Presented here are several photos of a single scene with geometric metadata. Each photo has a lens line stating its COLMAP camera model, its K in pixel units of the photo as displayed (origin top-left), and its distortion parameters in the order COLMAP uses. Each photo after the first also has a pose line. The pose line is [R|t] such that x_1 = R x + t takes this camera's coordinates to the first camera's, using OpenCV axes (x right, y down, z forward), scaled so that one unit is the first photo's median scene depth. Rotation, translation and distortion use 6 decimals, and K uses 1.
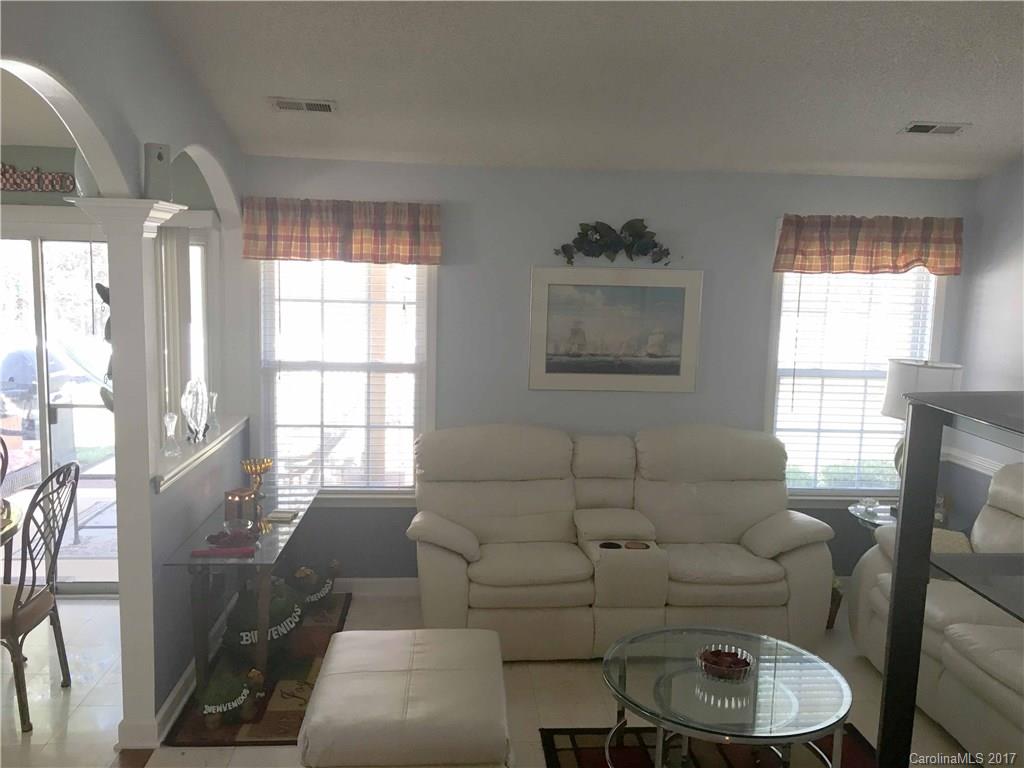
lens RADIAL K [[868.2, 0, 511.8], [0, 868.2, 386.9], [0, 0, 1]] dist [0.070592, -0.096814]
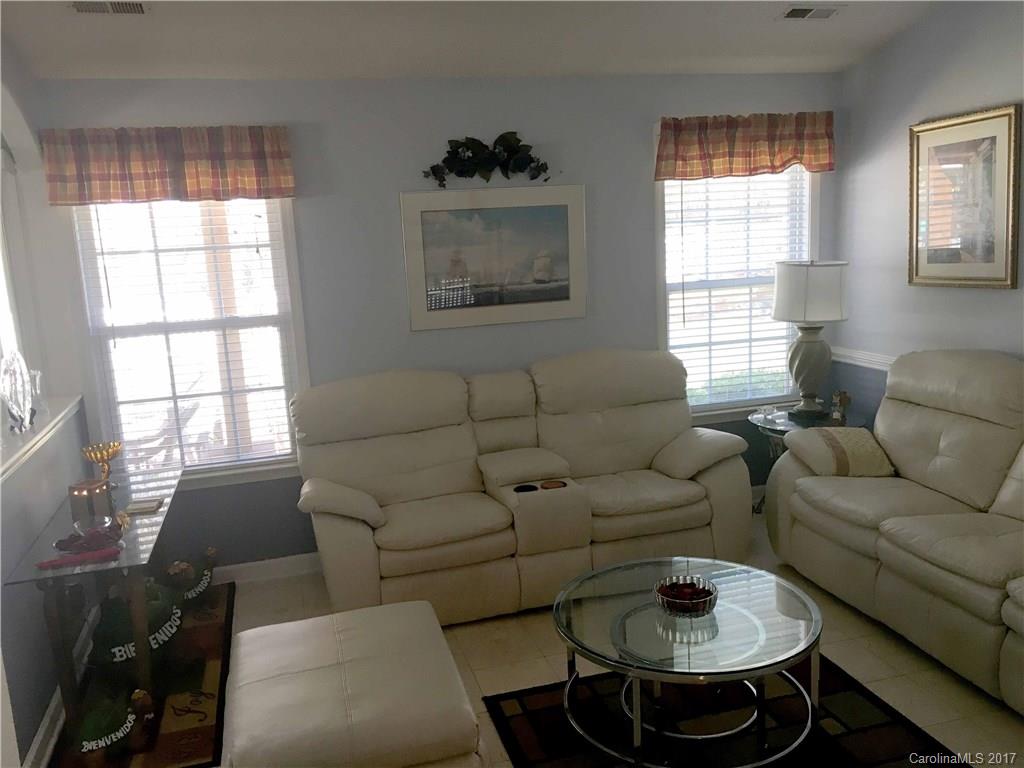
lens RADIAL K [[868.2, 0, 513.0], [0, 868.2, 388.1], [0, 0, 1]] dist [0.070592, -0.096814]
pose [[0.977047, -0.112669, 0.180790, -0.049495], [0.102034, 0.992514, 0.067112, 0.012582], [-0.186998, -0.047125, 0.981229, 0.095805]]
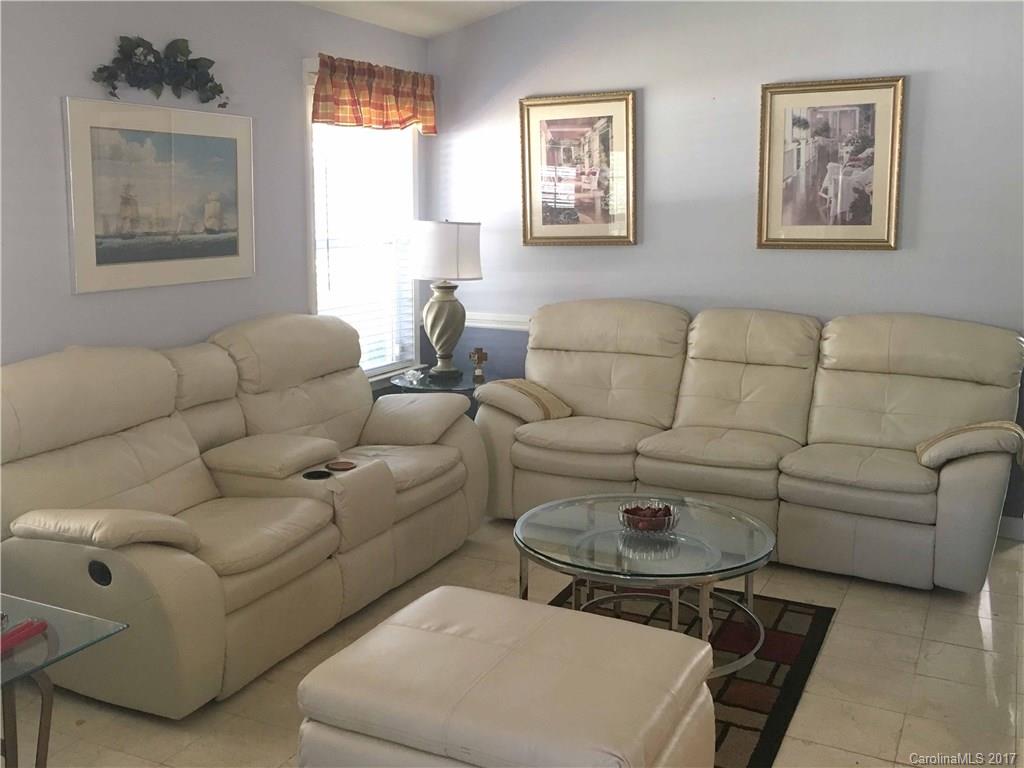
lens RADIAL K [[1022.9, 0, 524.9], [0, 1022.9, 329.7], [0, 0, 1]] dist [0.047047, 0.000000]
pose [[0.498430, -0.136196, 0.856165, -0.489398], [0.119530, 0.988947, 0.087732, 0.002141], [-0.858650, 0.058609, 0.509200, 0.355205]]
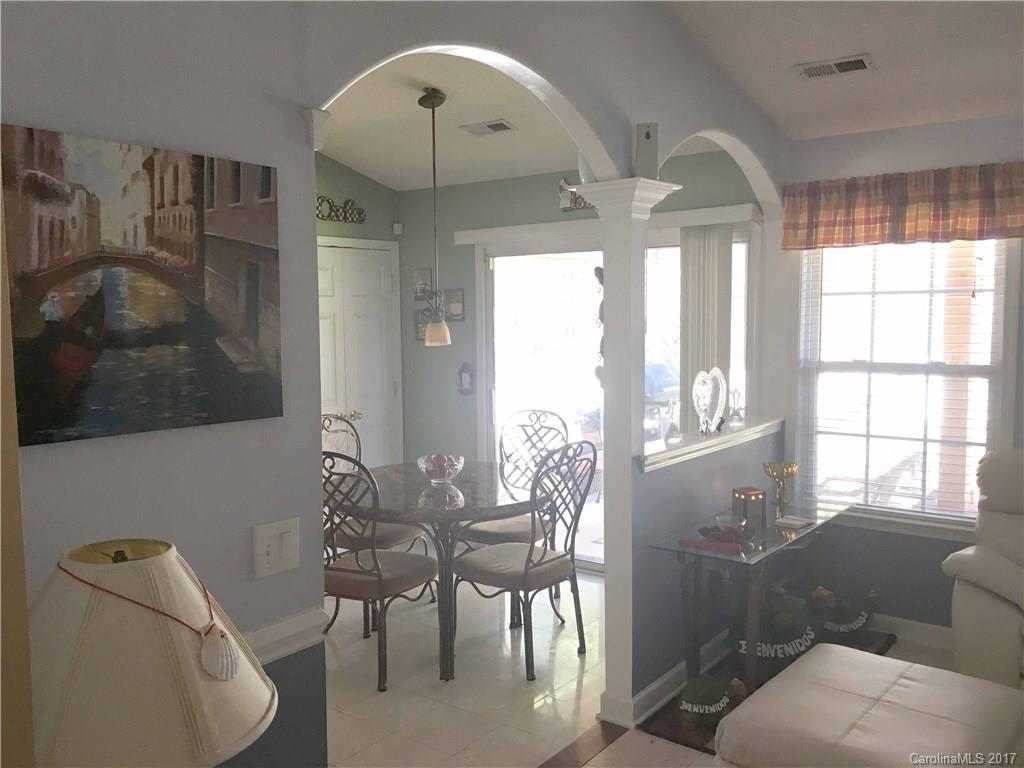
lens RADIAL K [[868.2, 0, 507.7], [0, 868.2, 386.2], [0, 0, 1]] dist [0.070592, -0.096814]
pose [[0.741355, 0.023627, -0.670697, 0.109585], [-0.056912, 0.997993, -0.027752, 0.042916], [0.668695, 0.058745, 0.741212, 0.107693]]
